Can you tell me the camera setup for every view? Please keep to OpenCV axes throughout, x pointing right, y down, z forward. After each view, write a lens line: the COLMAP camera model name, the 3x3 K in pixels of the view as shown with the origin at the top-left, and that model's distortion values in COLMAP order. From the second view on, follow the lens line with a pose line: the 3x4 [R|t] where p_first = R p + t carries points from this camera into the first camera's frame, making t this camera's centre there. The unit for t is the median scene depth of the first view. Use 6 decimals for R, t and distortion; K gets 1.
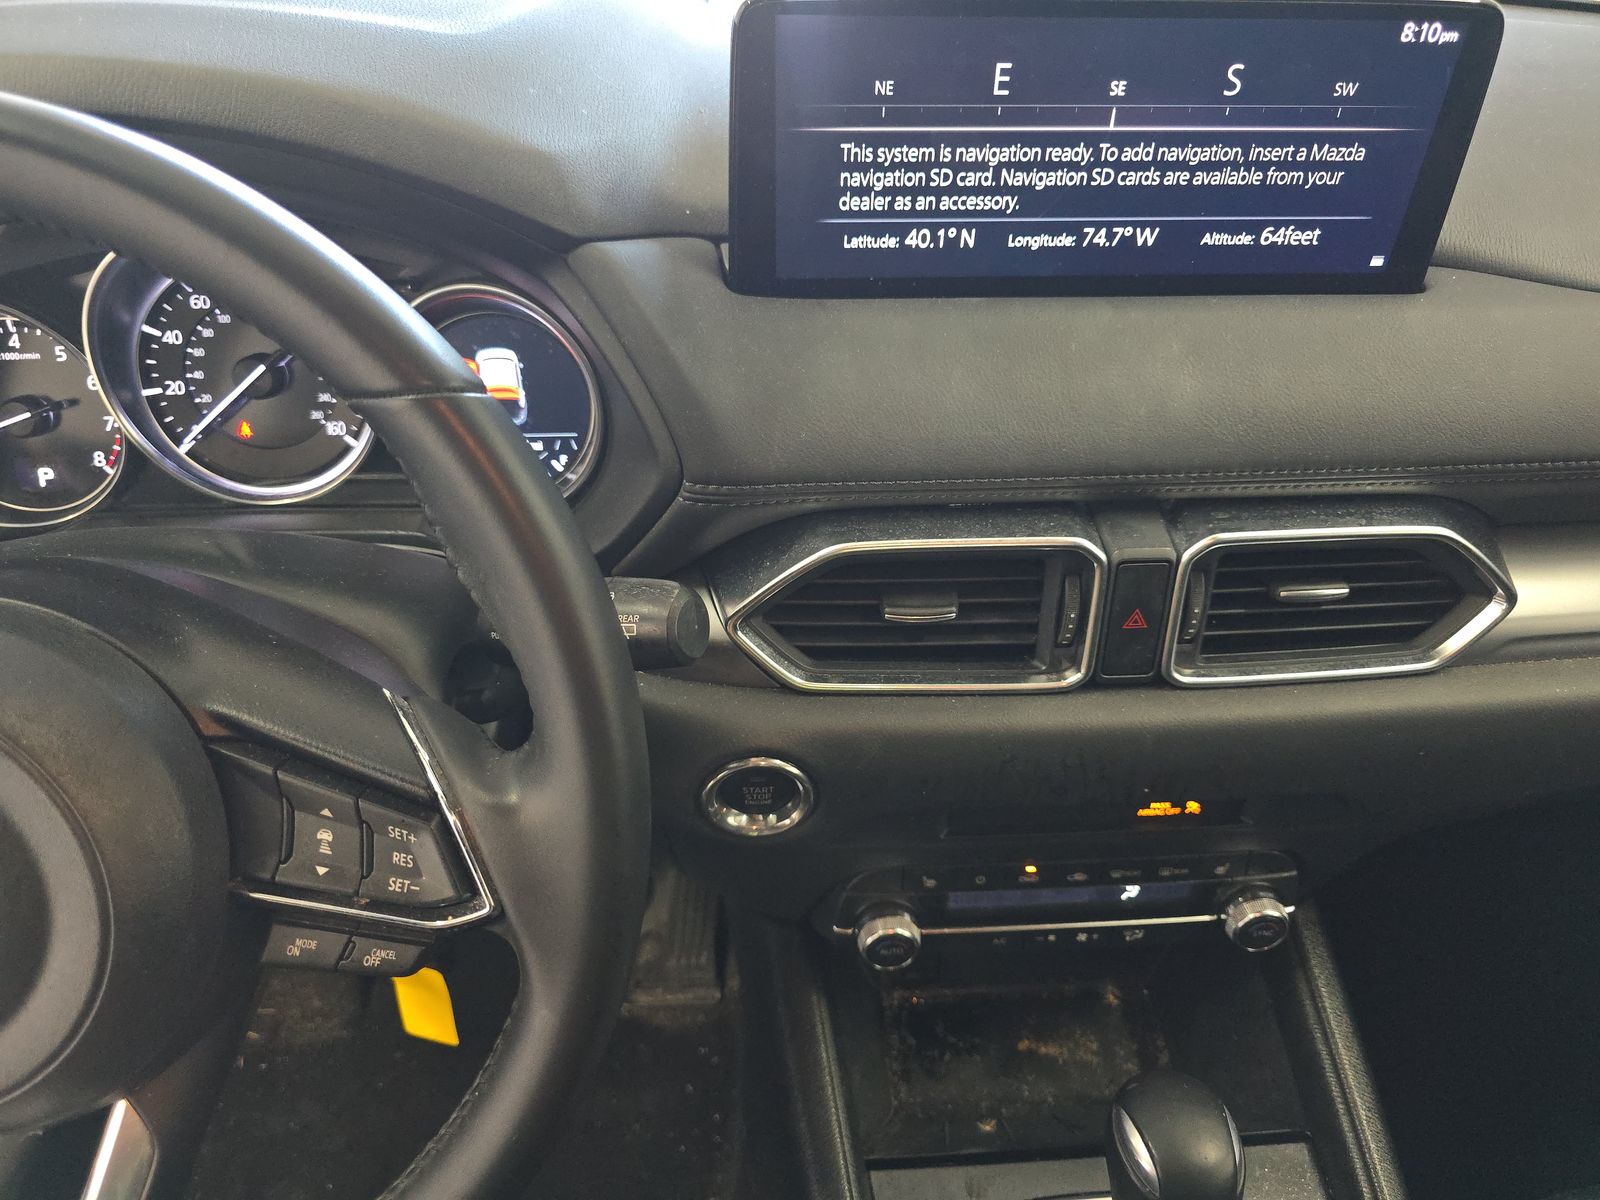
lens RADIAL K [[1084.7, 0, 800.0], [0, 1084.7, 600.0], [0, 0, 1]] dist [0.031785, -0.041306]
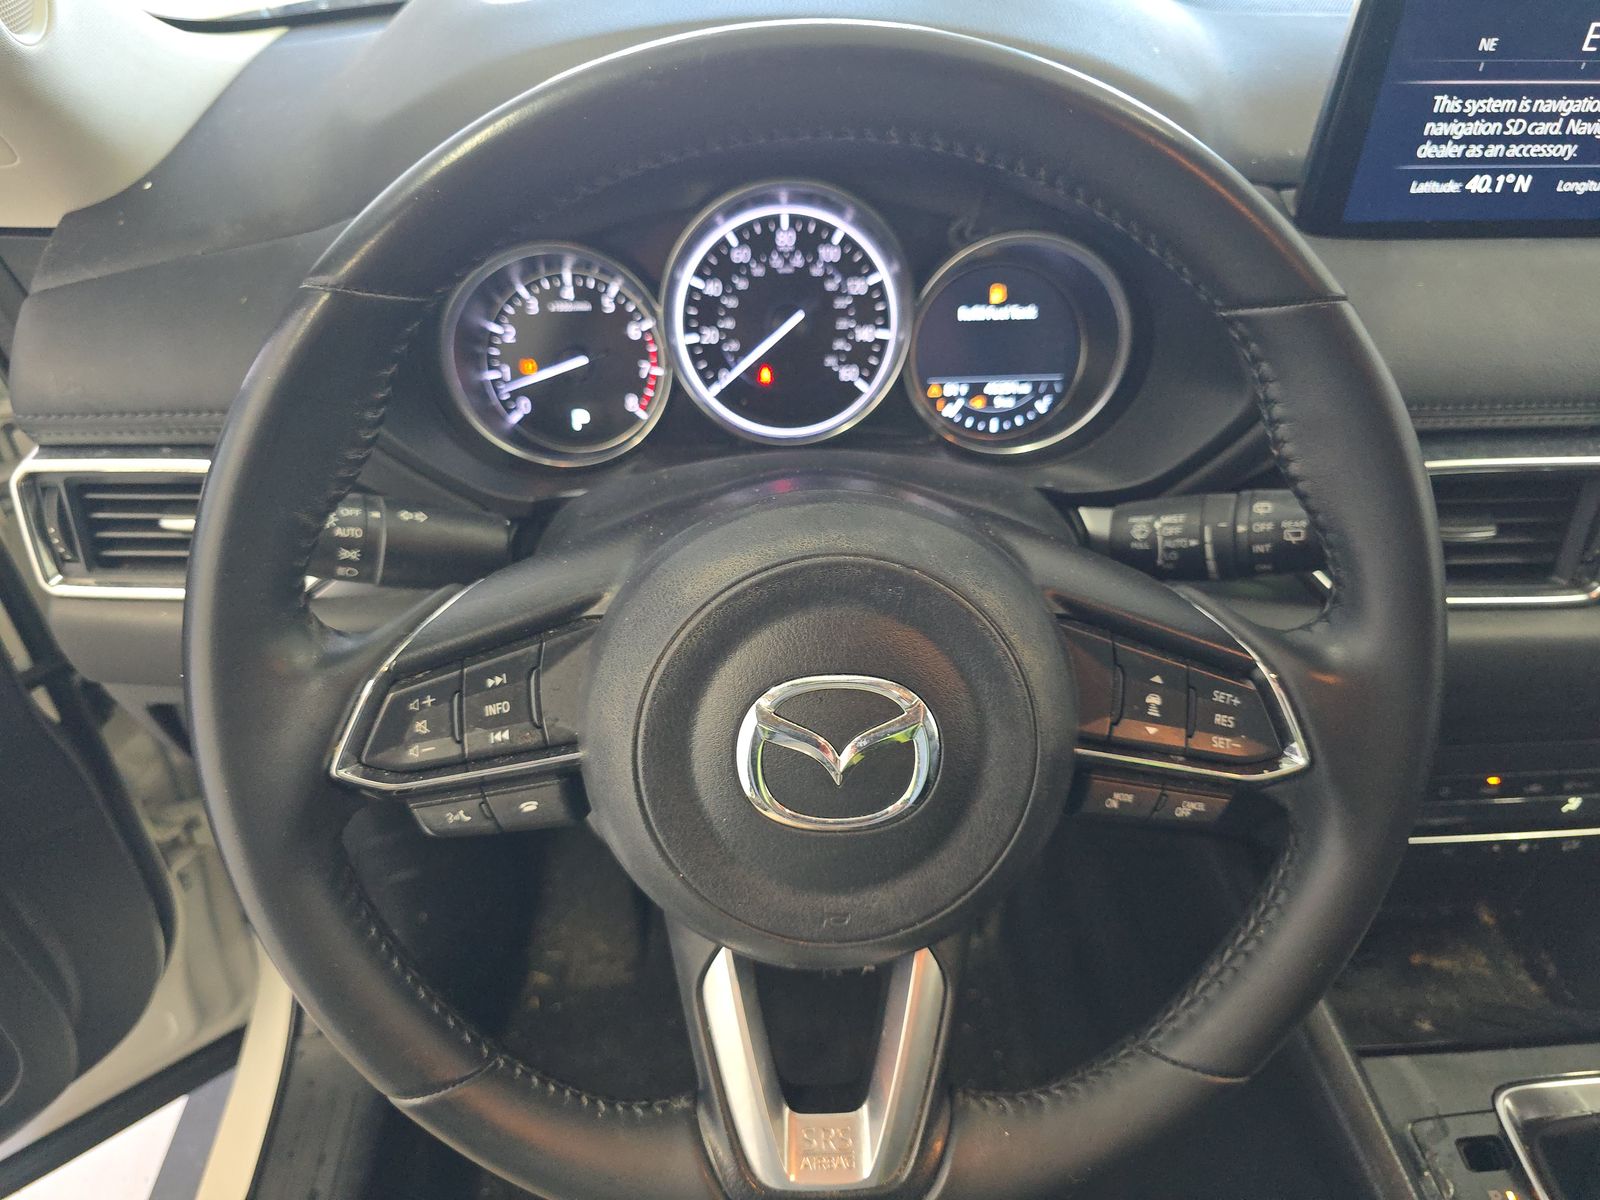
lens RADIAL K [[1099.4, 0, 800.0], [0, 1099.4, 600.0], [0, 0, 1]] dist [0.033732, -0.035409]
pose [[0.999966, -0.005284, -0.006296, -0.566108], [0.005331, 0.999957, 0.007523, 0.071075], [0.006256, -0.007557, 0.999952, -0.112940]]
